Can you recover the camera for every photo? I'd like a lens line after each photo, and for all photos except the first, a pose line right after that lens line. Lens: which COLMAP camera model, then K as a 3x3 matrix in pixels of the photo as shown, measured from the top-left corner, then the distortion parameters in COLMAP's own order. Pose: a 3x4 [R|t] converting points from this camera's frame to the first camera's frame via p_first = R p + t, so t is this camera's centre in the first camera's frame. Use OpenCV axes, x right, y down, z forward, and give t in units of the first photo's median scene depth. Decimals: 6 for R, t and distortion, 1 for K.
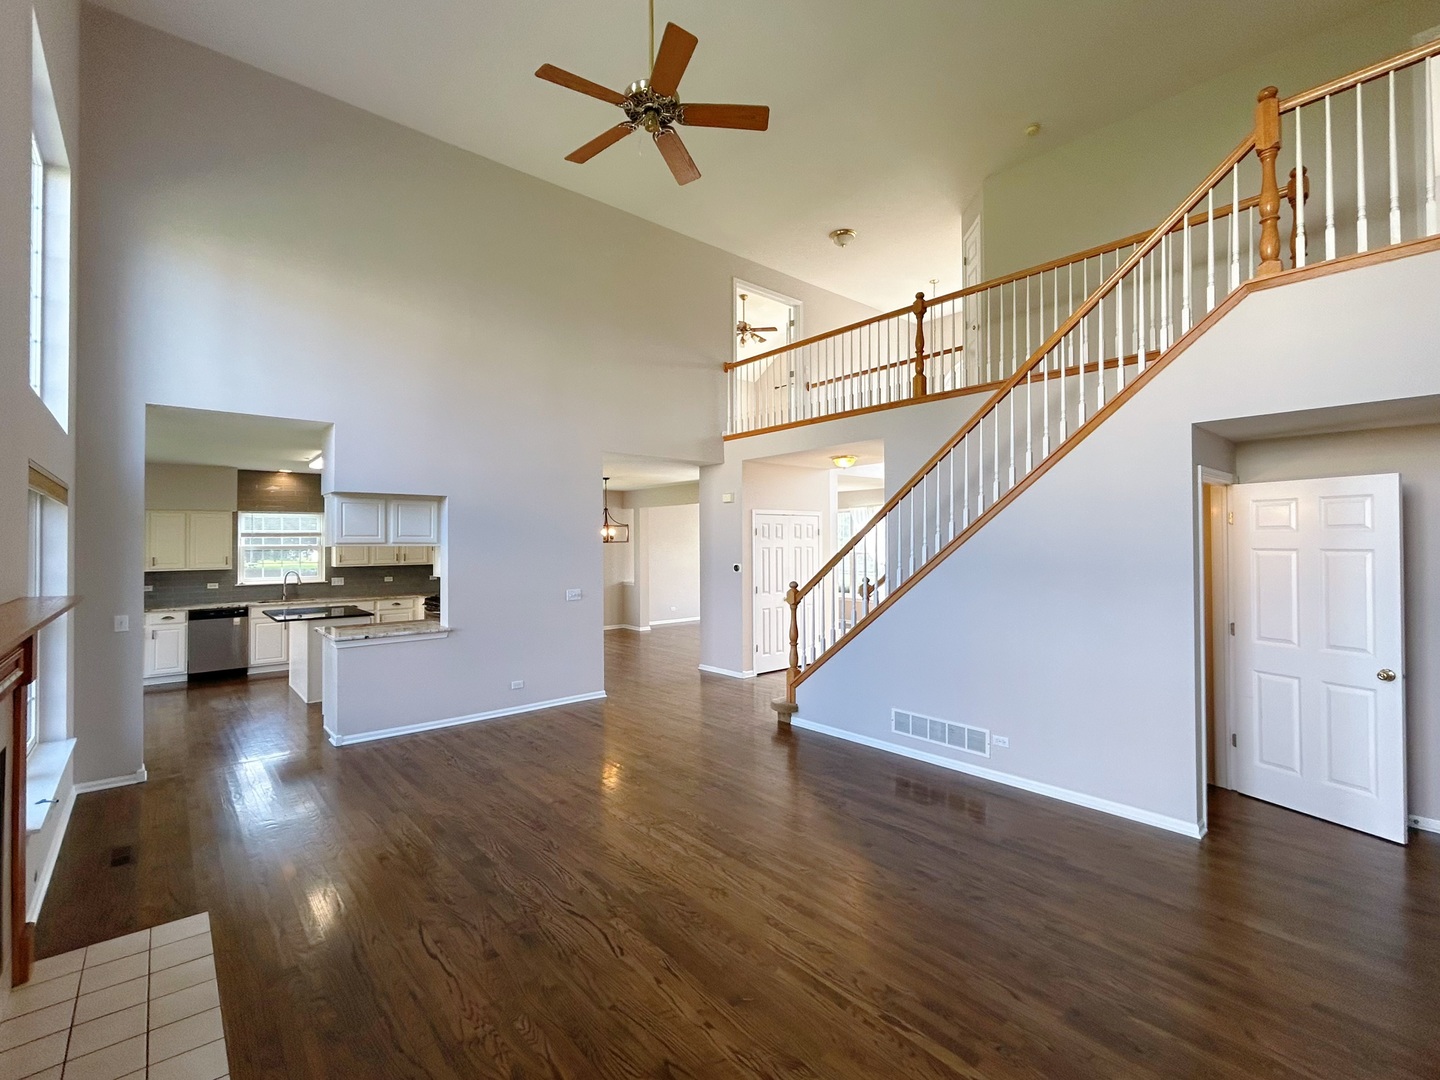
lens RADIAL K [[666.6, 0, 720.0], [0, 666.6, 540.0], [0, 0, 1]] dist [0.000447, 0.000309]
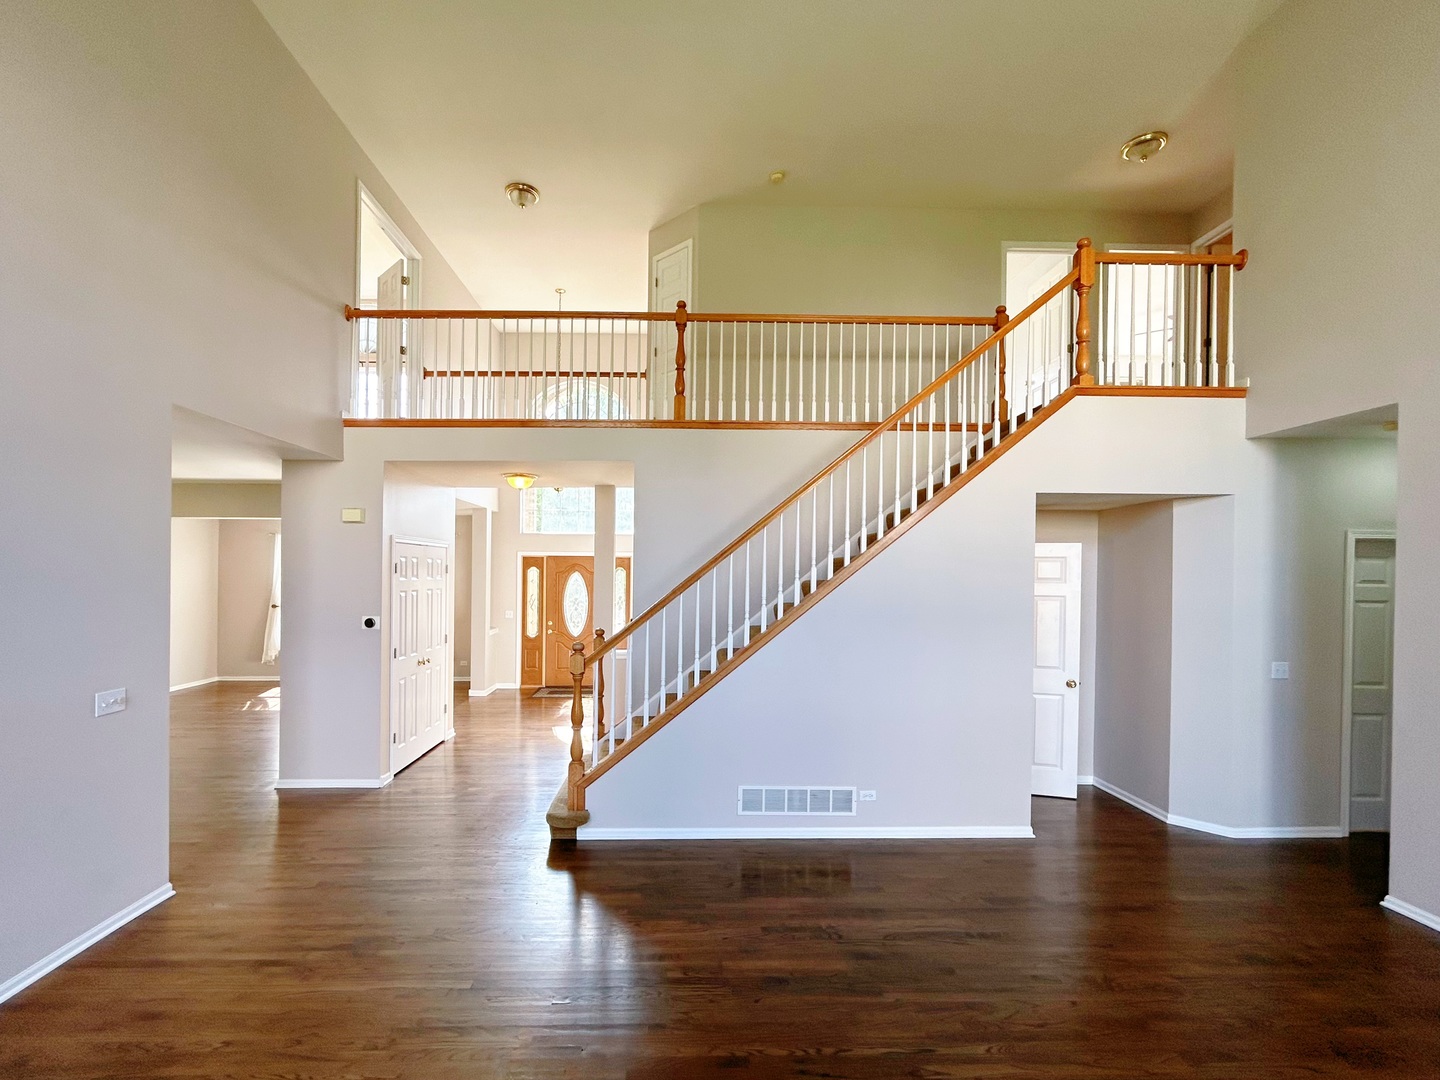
lens RADIAL K [[646.7, 0, 716.6], [0, 646.7, 579.7], [0, 0, 1]] dist [-0.001273, -0.000029]
pose [[0.630406, 0.005379, 0.776247, -0.338995], [-0.011270, 0.999934, 0.002224, -0.008243], [-0.776184, -0.010150, 0.630425, 0.440865]]
